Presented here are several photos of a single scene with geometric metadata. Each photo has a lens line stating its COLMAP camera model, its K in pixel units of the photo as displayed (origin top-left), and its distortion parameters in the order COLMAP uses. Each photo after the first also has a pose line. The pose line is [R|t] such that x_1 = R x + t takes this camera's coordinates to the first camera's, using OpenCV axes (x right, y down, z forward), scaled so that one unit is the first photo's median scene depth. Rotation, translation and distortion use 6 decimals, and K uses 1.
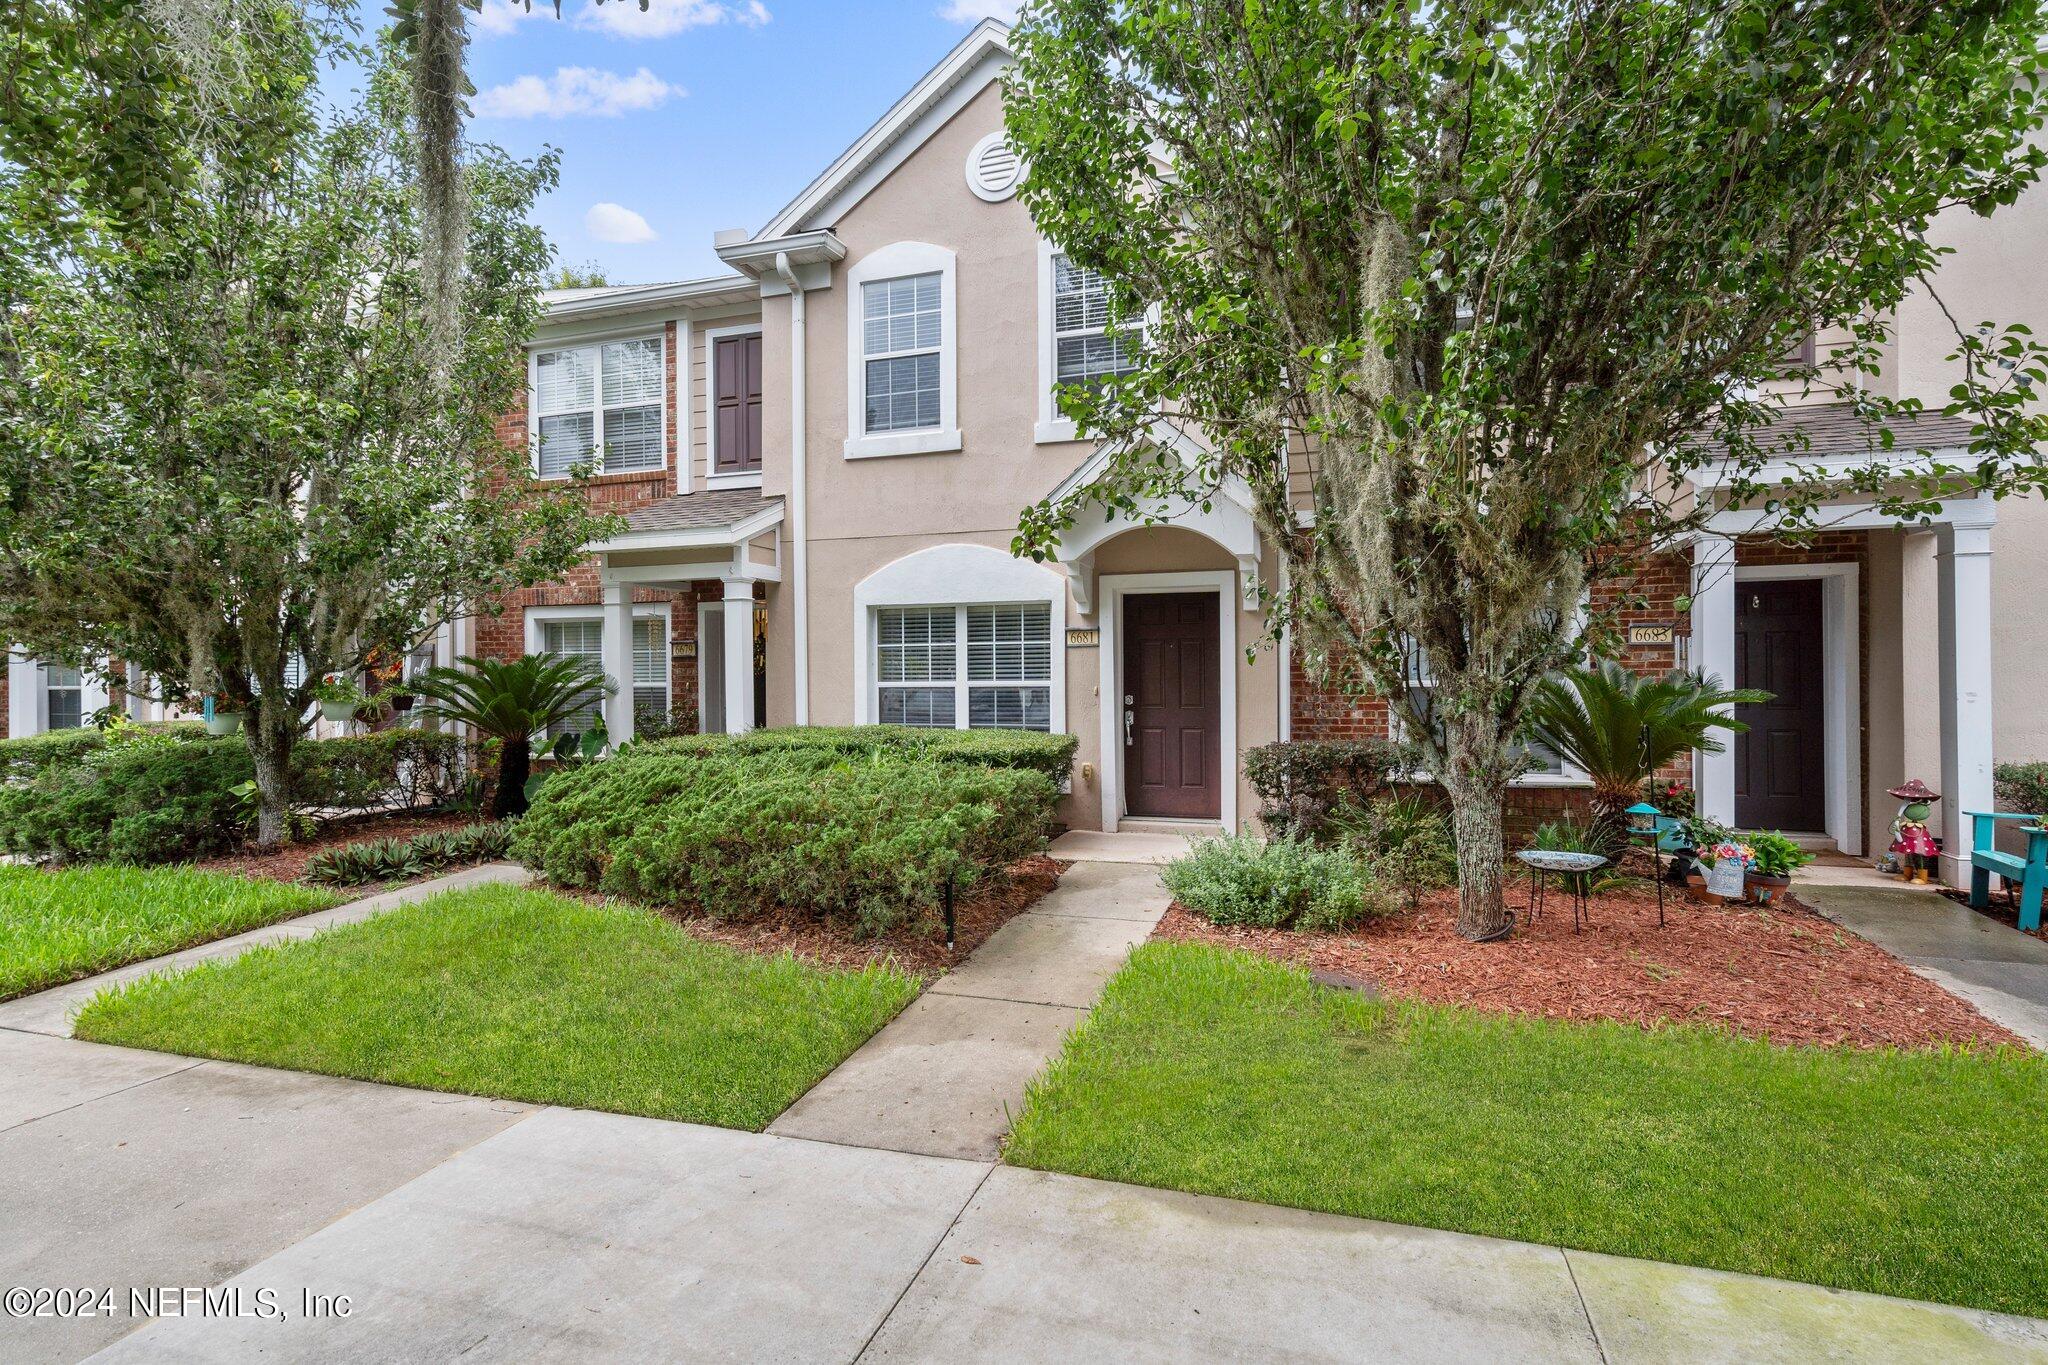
lens RADIAL K [[1014.8, 0, 1024.6], [0, 1014.8, 671.9], [0, 0, 1]] dist [0.003725, 0.000957]
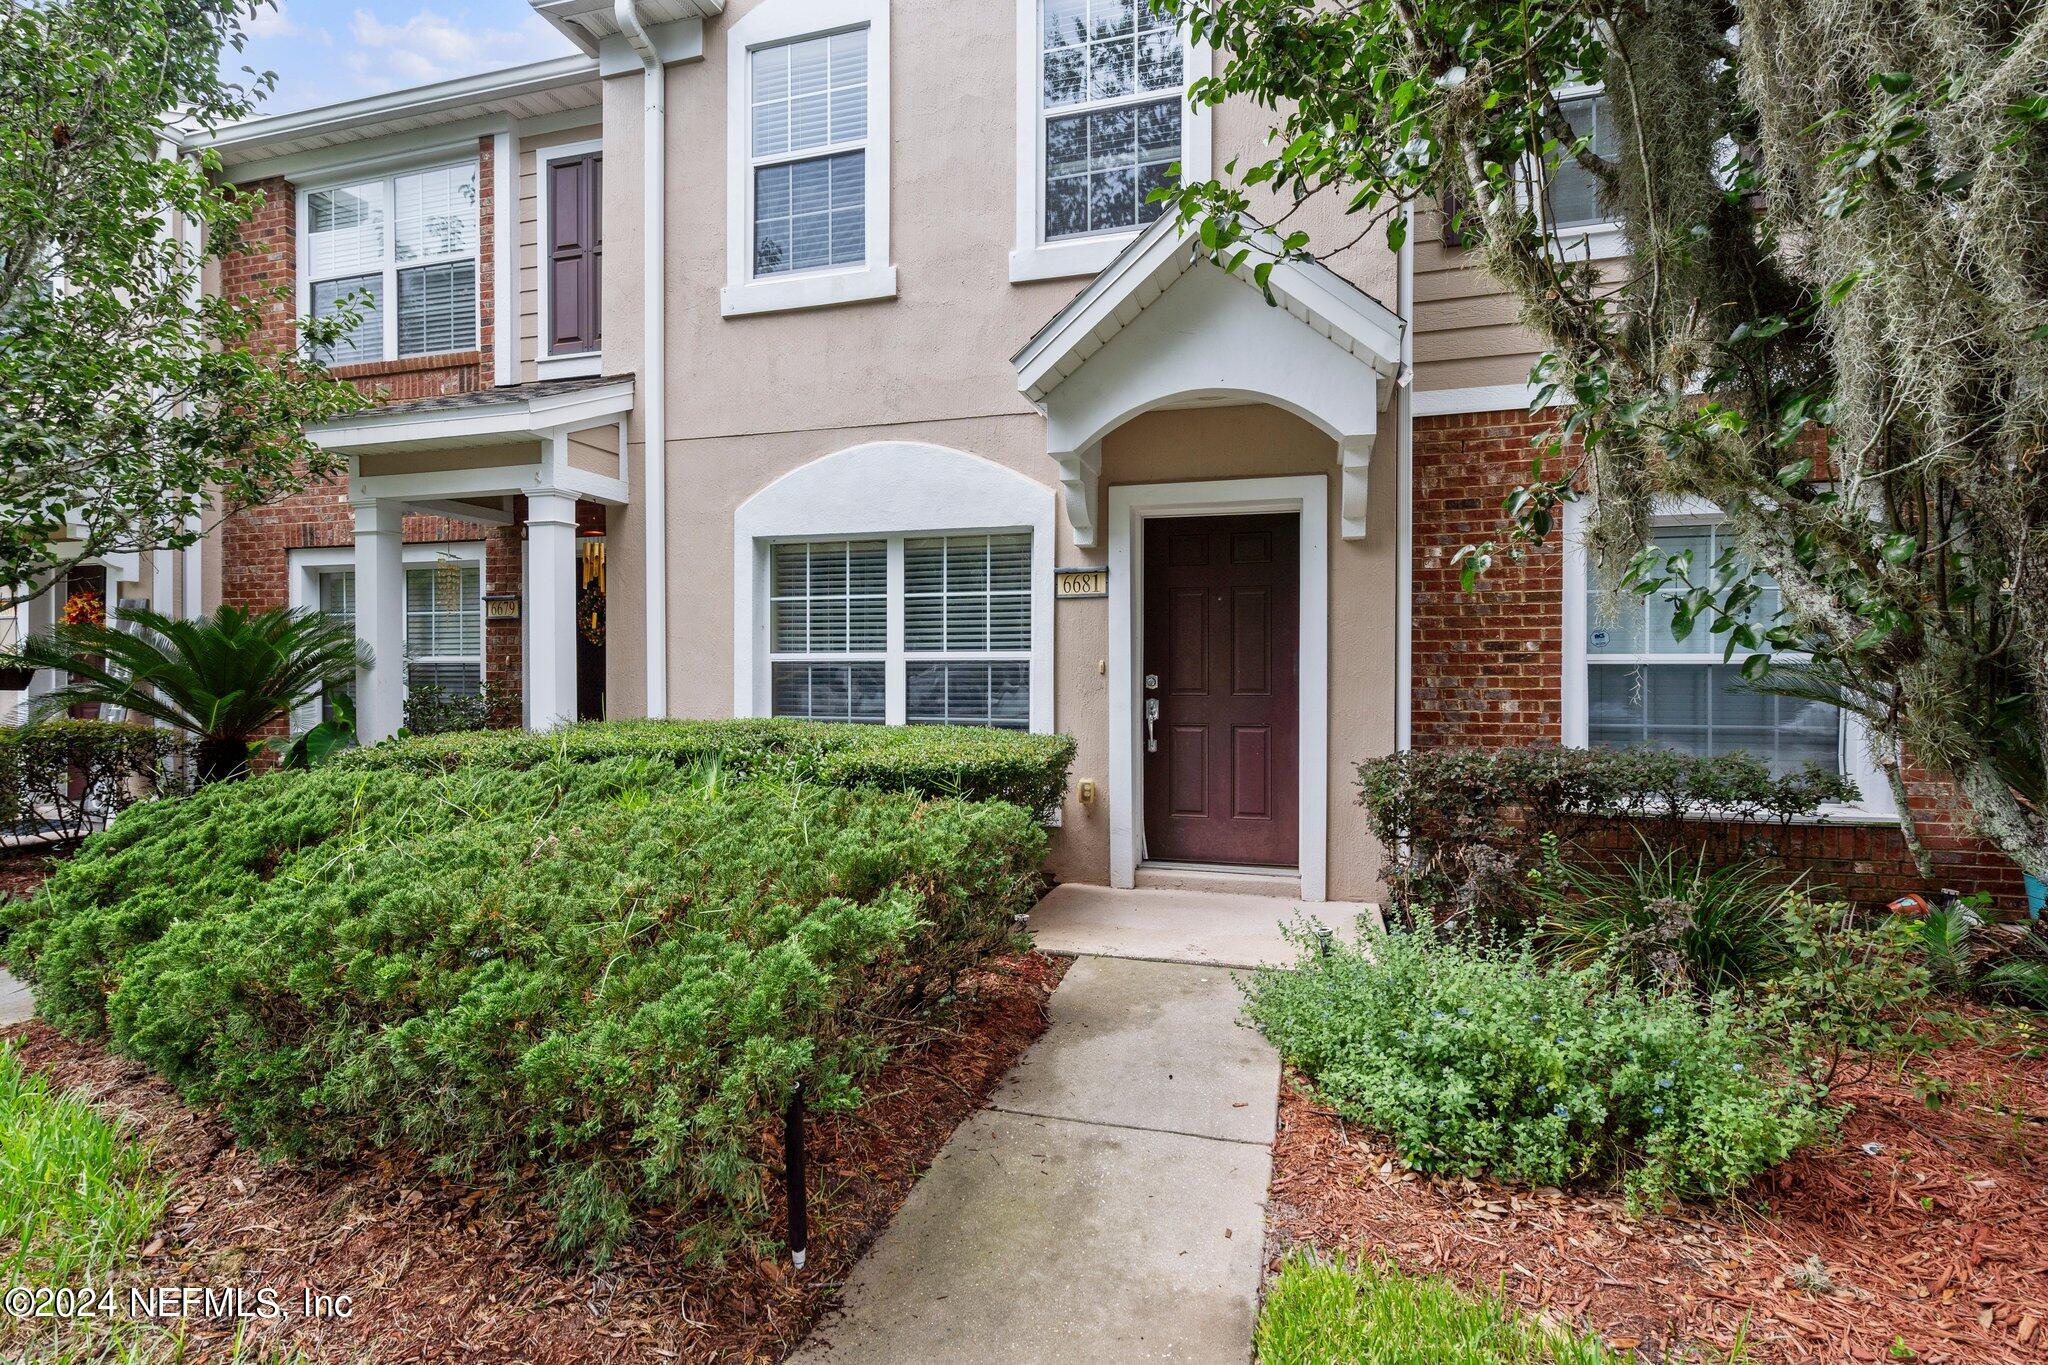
lens RADIAL K [[980.2, 0, 1027.7], [0, 980.2, 674.9], [0, 0, 1]] dist [0.002336, 0.000796]
pose [[0.999368, 0.008025, 0.034630, 0.001998], [-0.008210, 0.999953, 0.005206, 0.019998], [-0.034586, -0.005487, 0.999387, 0.366717]]
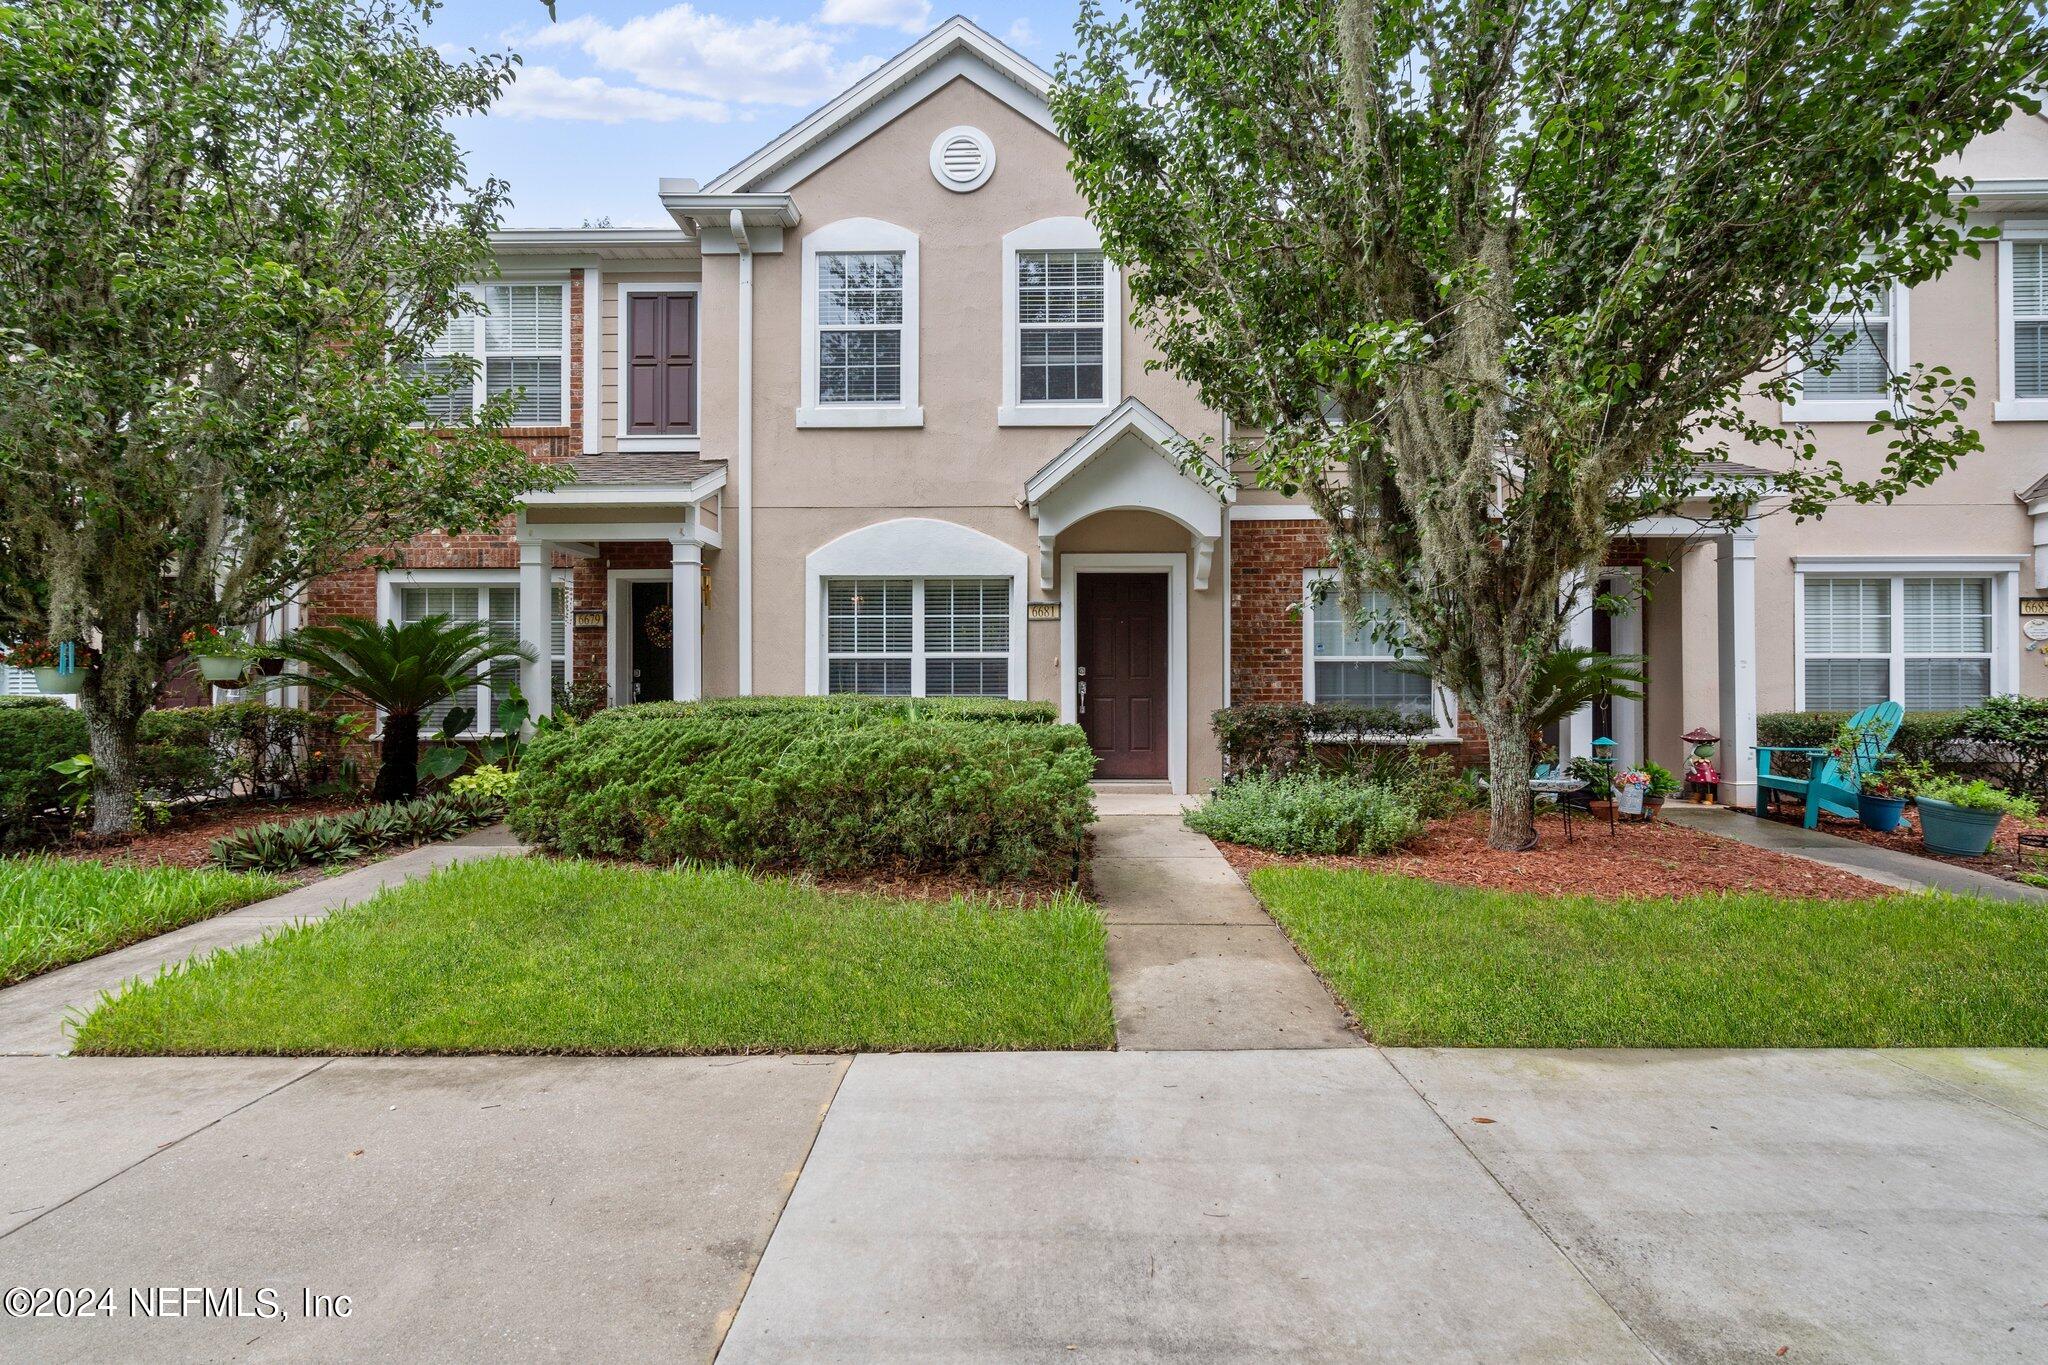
lens RADIAL K [[938.4, 0, 1019.4], [0, 938.4, 674.8], [0, 0, 1]] dist [-0.002036, 0.001005]
pose [[0.955211, 0.010209, 0.295749, -0.247280], [-0.007159, 0.999909, -0.011391, 0.041974], [-0.295838, 0.008764, 0.955198, 0.067188]]
